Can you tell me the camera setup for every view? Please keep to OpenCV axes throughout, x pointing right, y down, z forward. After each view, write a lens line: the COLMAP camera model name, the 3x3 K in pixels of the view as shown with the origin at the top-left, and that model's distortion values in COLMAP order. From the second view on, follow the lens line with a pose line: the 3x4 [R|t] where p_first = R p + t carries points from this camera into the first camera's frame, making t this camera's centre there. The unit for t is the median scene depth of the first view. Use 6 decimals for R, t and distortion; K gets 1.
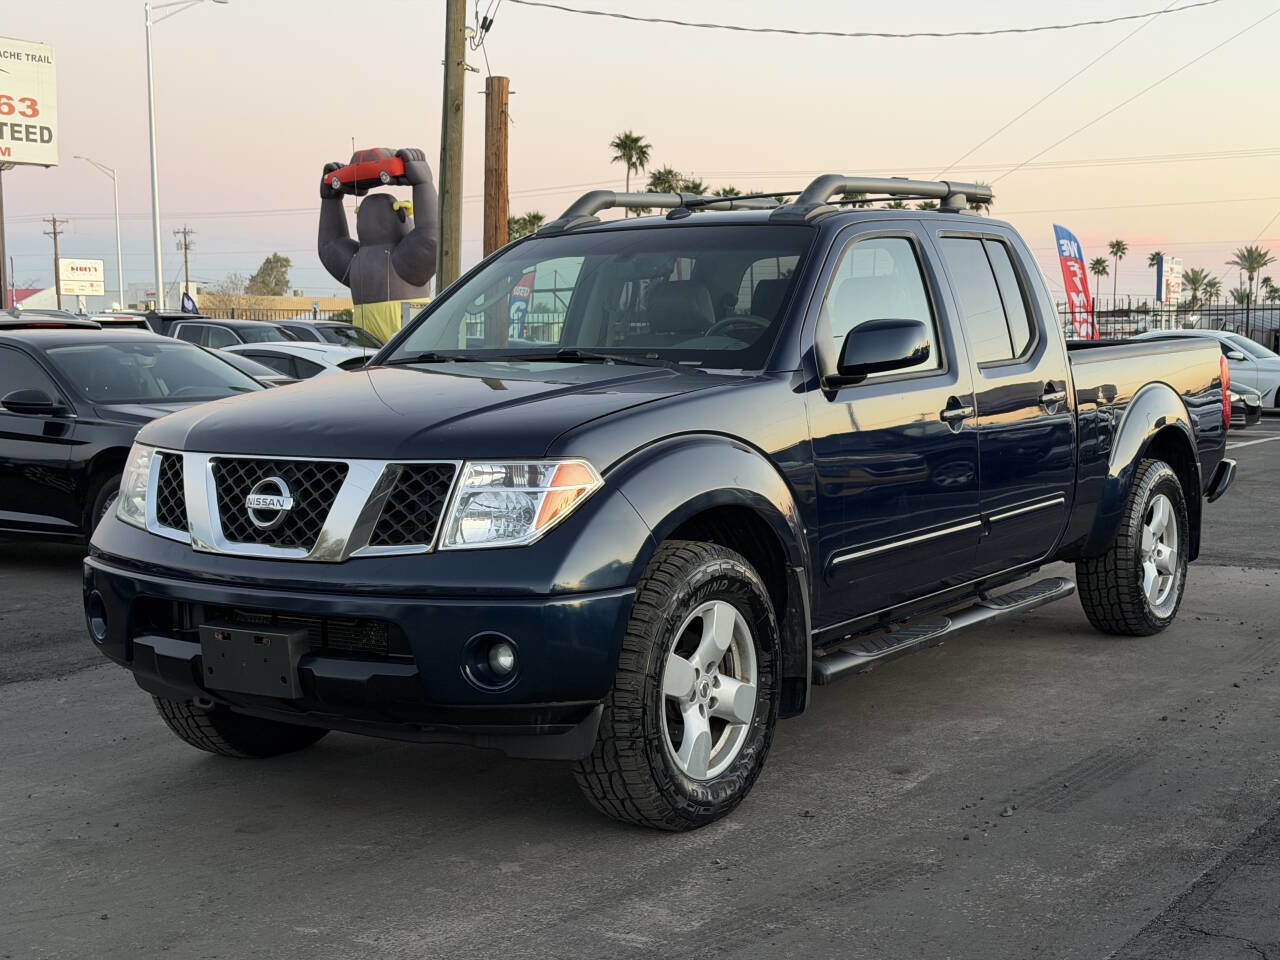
lens RADIAL K [[1771.5, 0, 640.0], [0, 1771.5, 480.0], [0, 0, 1]] dist [0.201811, -0.387386]
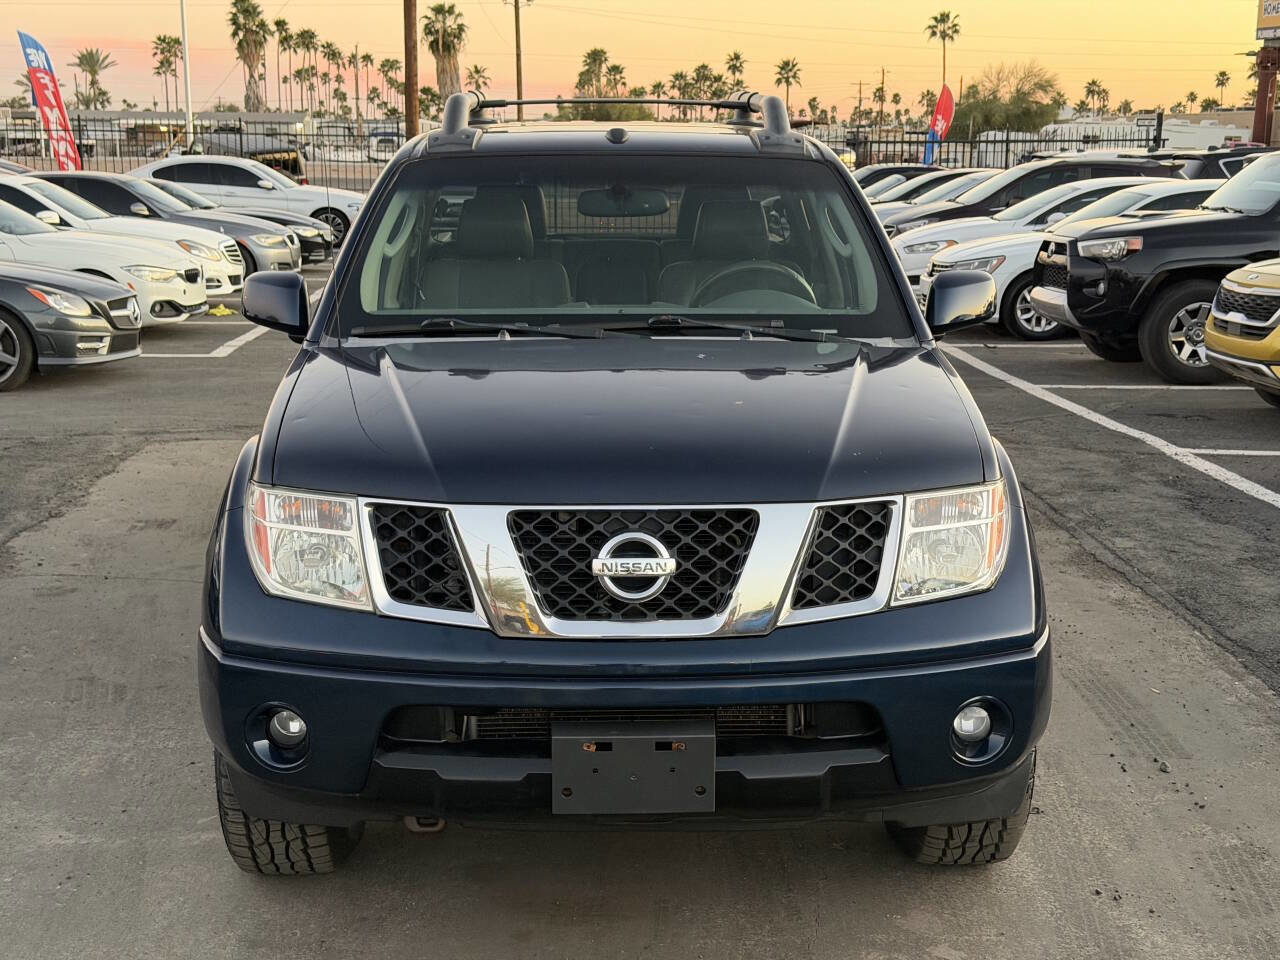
lens RADIAL K [[1772.9, 0, 646.7], [0, 1772.9, 485.9], [0, 0, 1]] dist [0.203846, -0.425433]
pose [[0.805565, -0.101650, 0.583723, -0.605993], [0.036230, 0.991781, 0.122710, -0.108318], [-0.591399, -0.077703, 0.802627, 0.360535]]
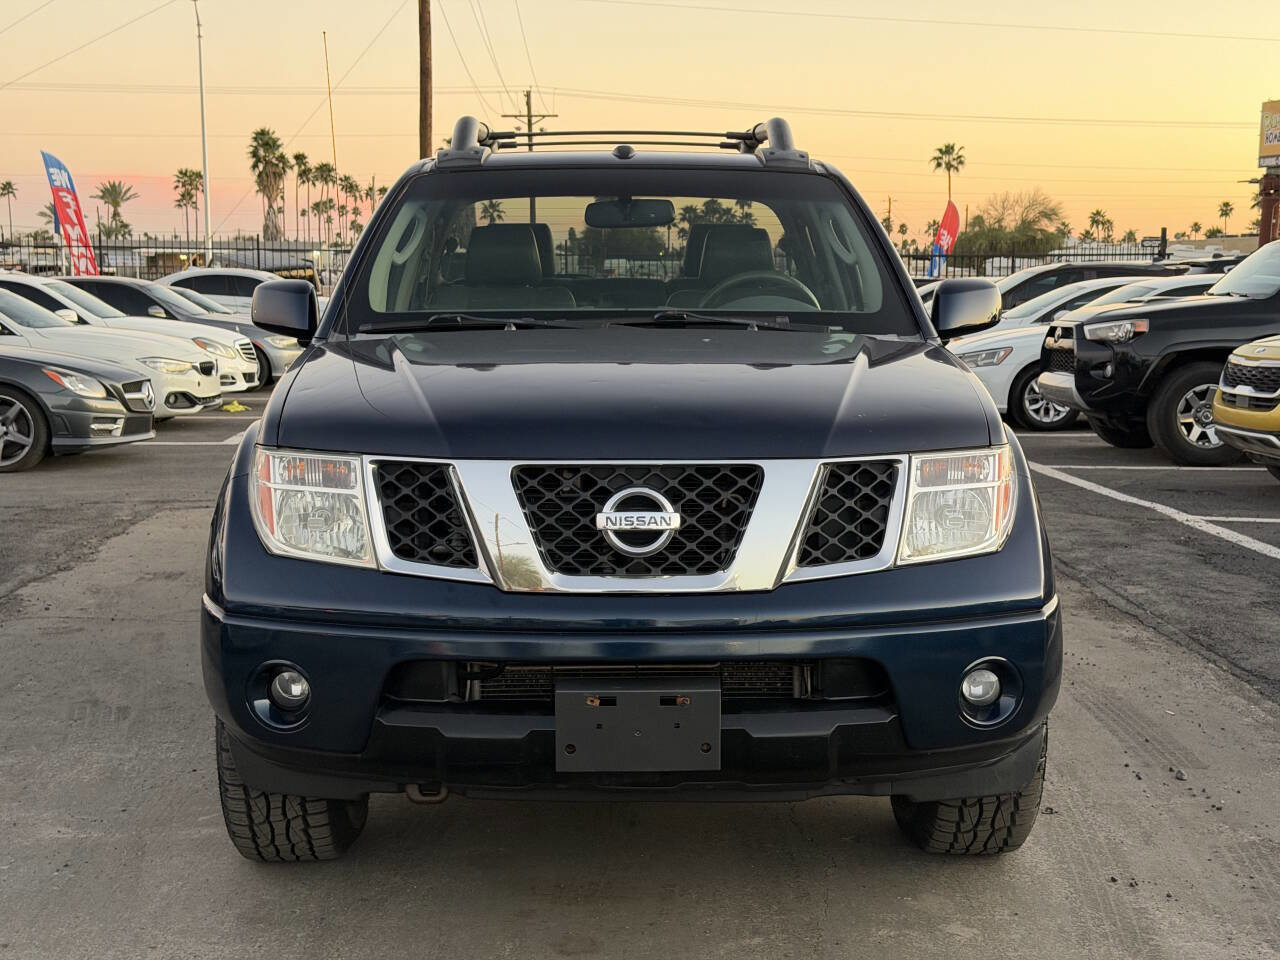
lens RADIAL K [[1771.5, 0, 640.0], [0, 1771.5, 480.0], [0, 0, 1]] dist [0.201811, -0.387386]
pose [[0.811325, -0.059085, 0.581602, -0.608195], [0.037746, 0.998098, 0.048741, -0.039474], [-0.583376, -0.017591, 0.812012, 0.357268]]
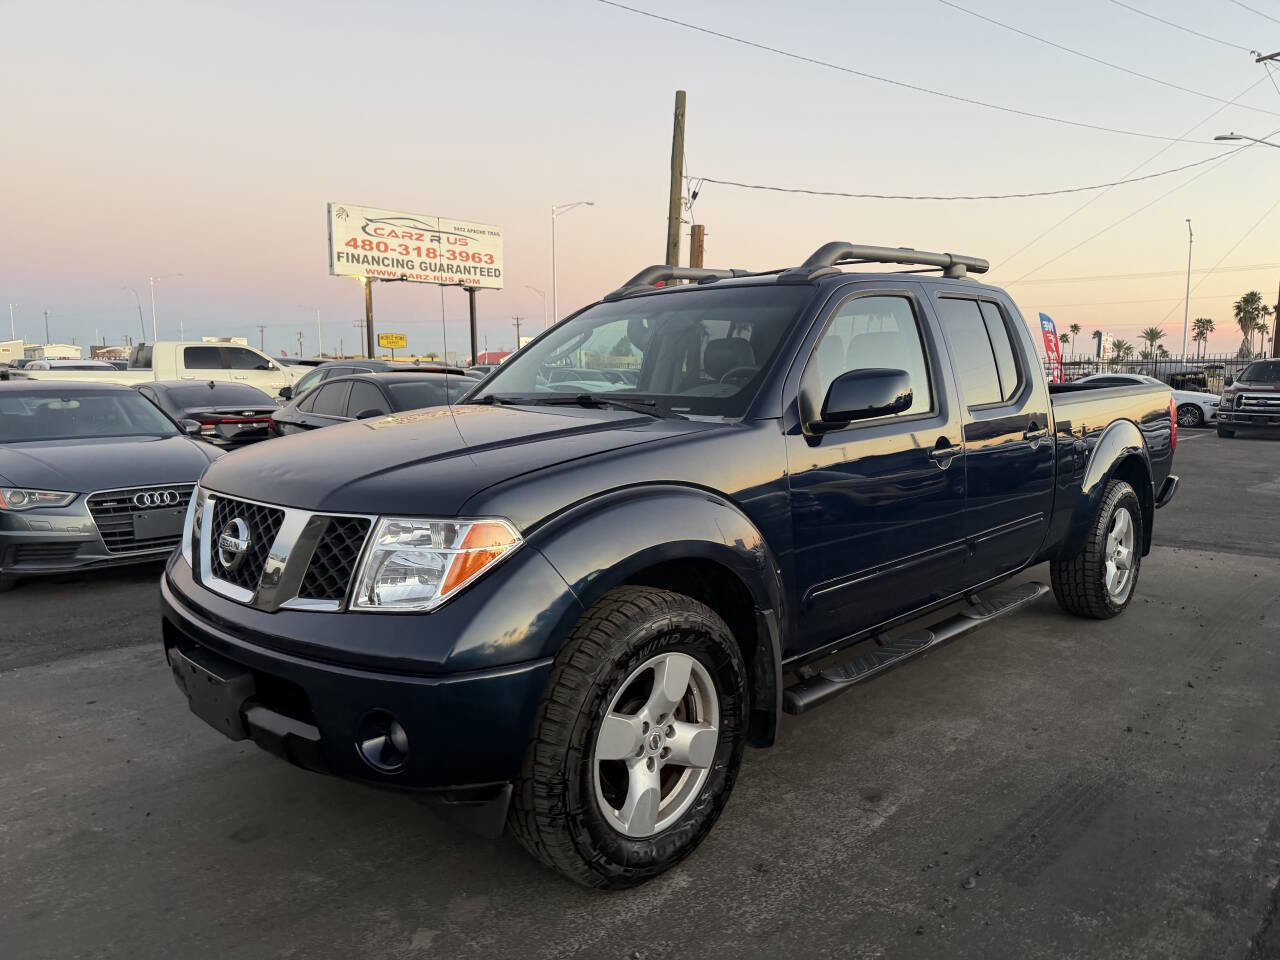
lens RADIAL K [[890.9, 0, 649.5], [0, 890.9, 480.1], [0, 0, 1]] dist [0.149905, -0.280716]
pose [[0.984748, 0.025970, -0.172039, 0.112024], [-0.019740, 0.999089, 0.037825, -0.045616], [0.172864, -0.033852, 0.984364, 0.491168]]
